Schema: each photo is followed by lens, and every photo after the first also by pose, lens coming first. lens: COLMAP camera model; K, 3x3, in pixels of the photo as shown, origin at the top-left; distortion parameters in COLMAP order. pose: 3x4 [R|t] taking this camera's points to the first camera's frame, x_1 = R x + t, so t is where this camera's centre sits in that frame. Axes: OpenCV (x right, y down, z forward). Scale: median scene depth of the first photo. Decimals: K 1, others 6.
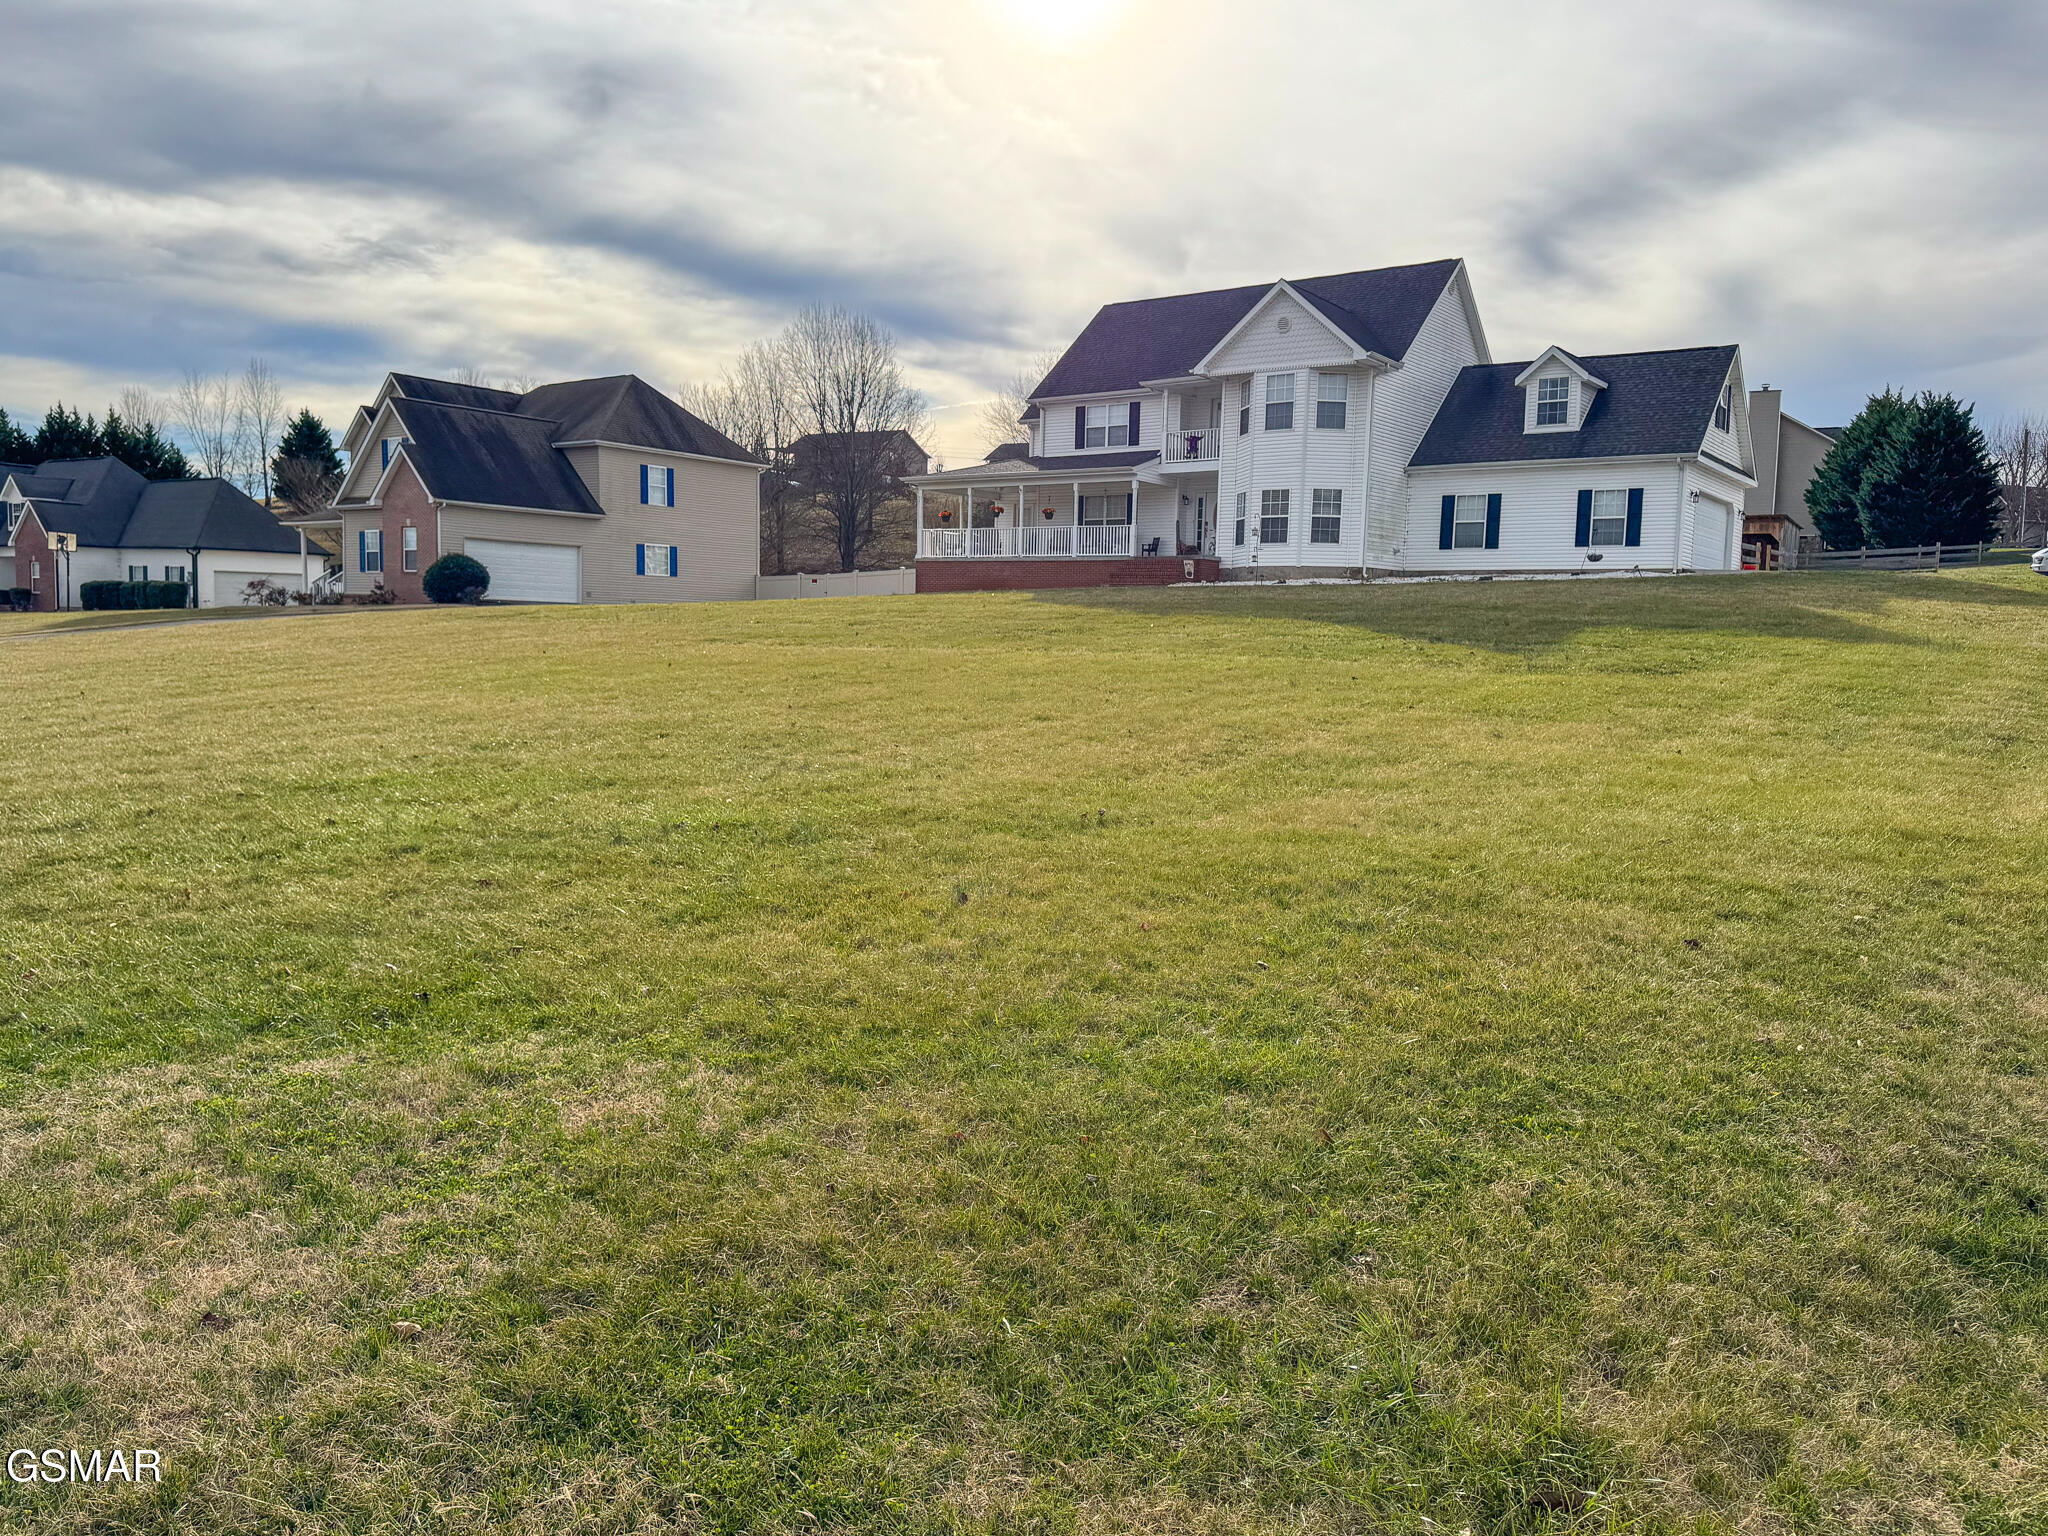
lens RADIAL K [[1595.4, 0, 1024.0], [0, 1595.4, 768.0], [0, 0, 1]] dist [0.110322, 0.000621]
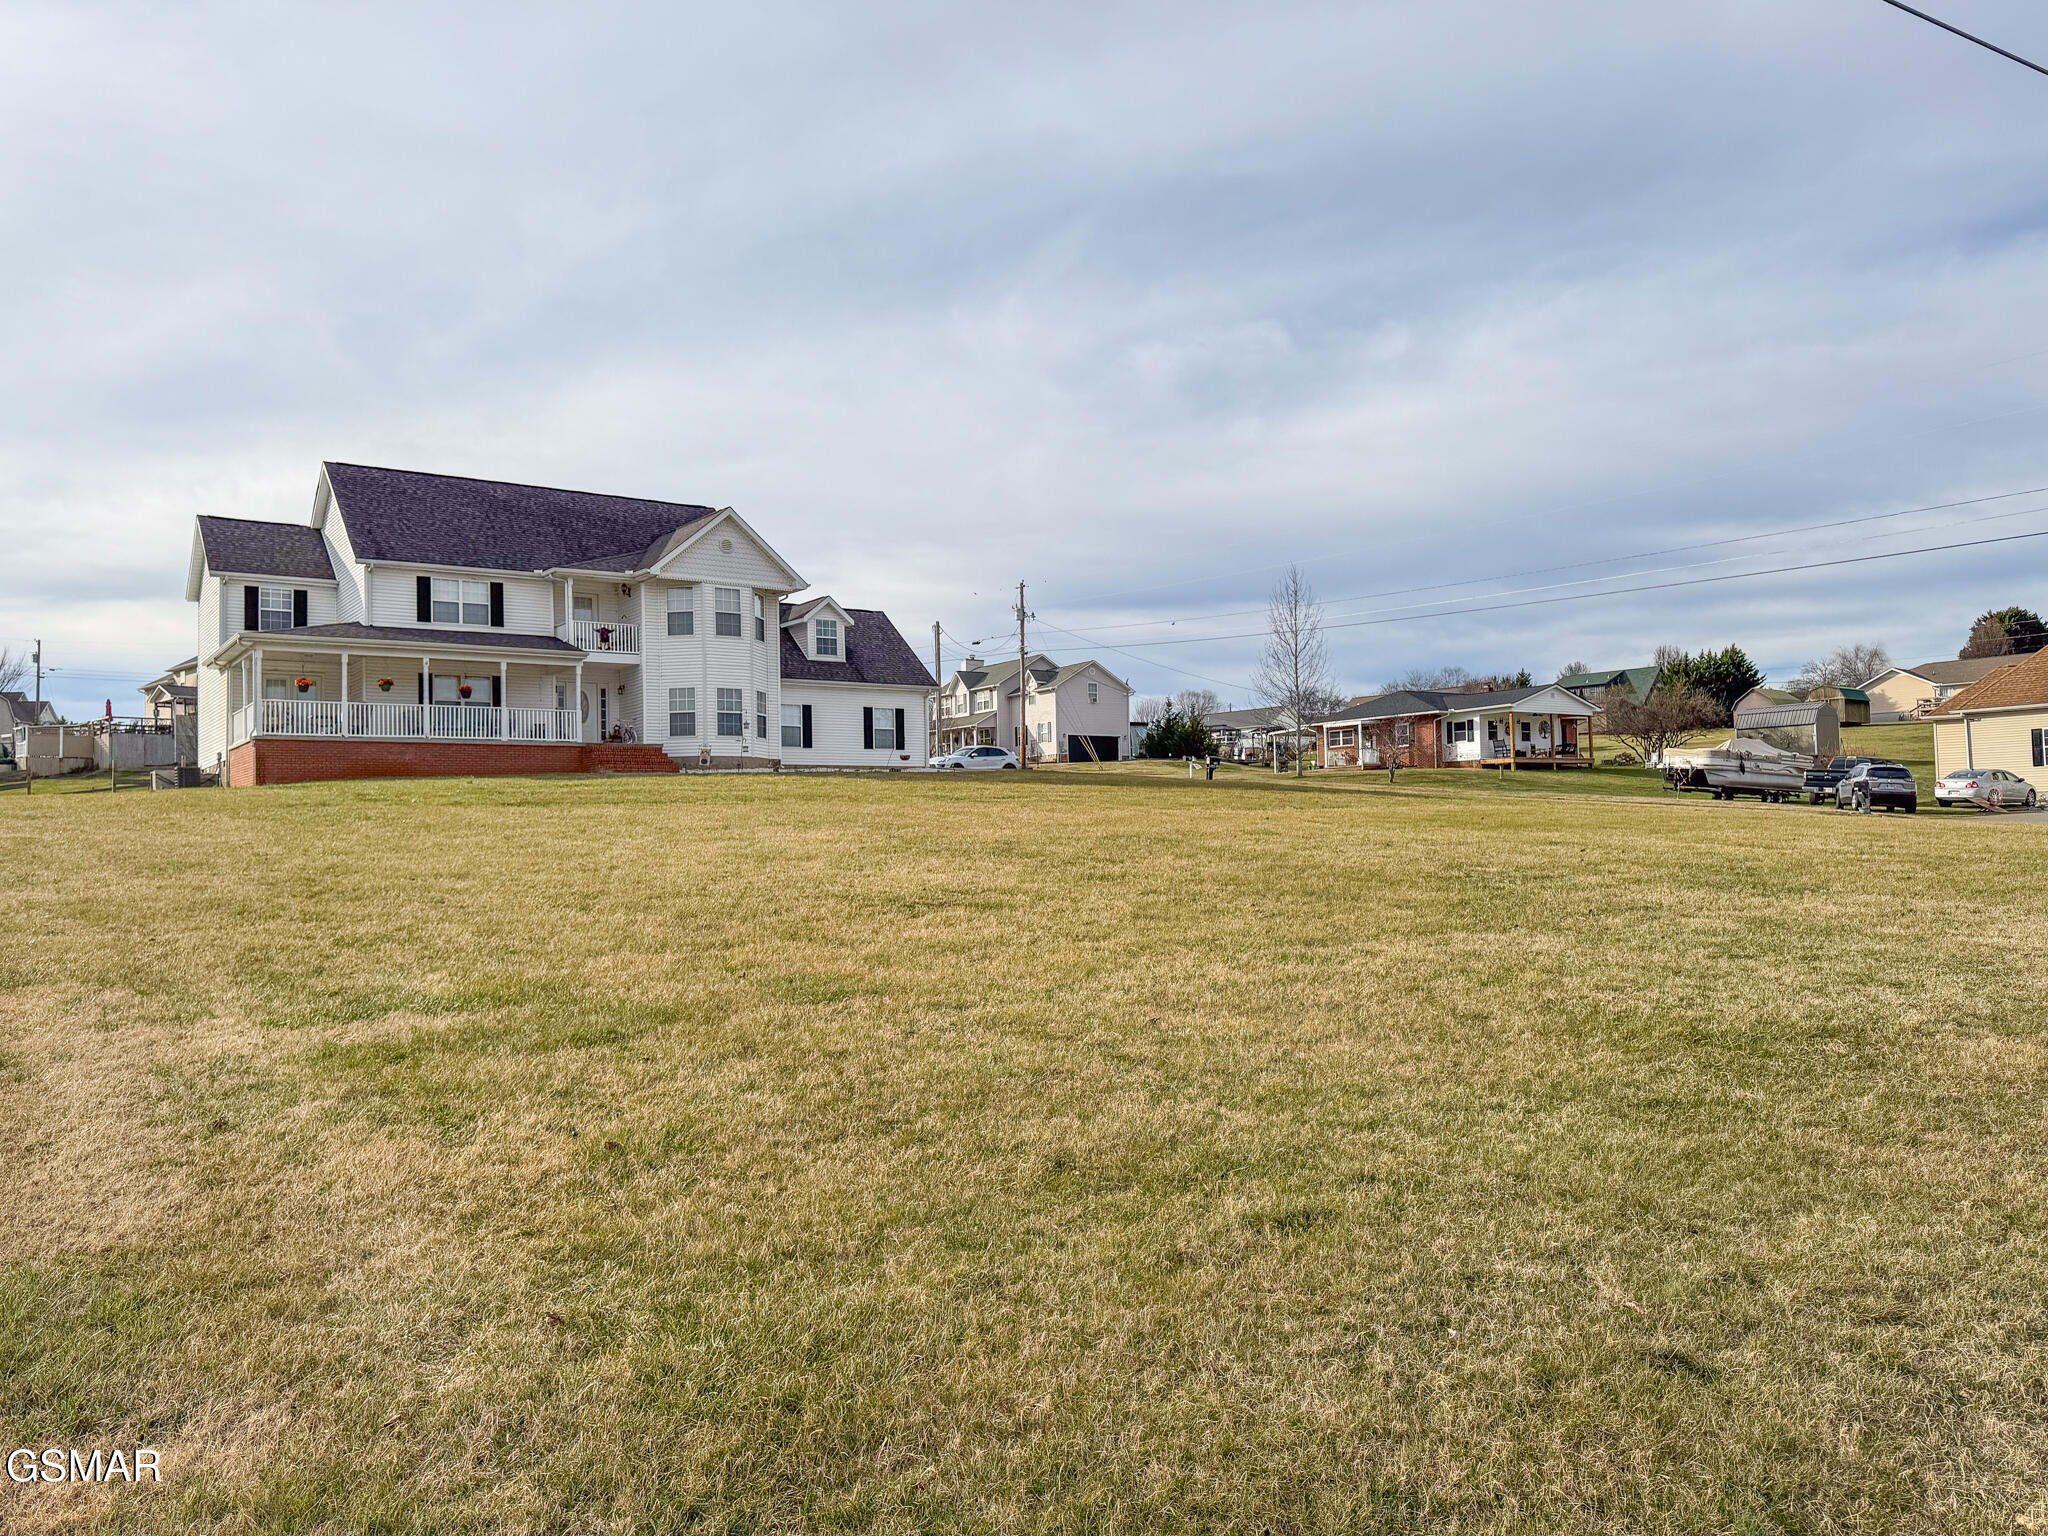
lens RADIAL K [[1443.9, 0, 1024.0], [0, 1443.9, 768.0], [0, 0, 1]] dist [0.116220, -0.206309]
pose [[0.344558, 0.015373, 0.938639, -0.701379], [0.102707, 0.993246, -0.053969, -0.042638], [-0.933130, 0.115000, 0.340653, 0.463652]]
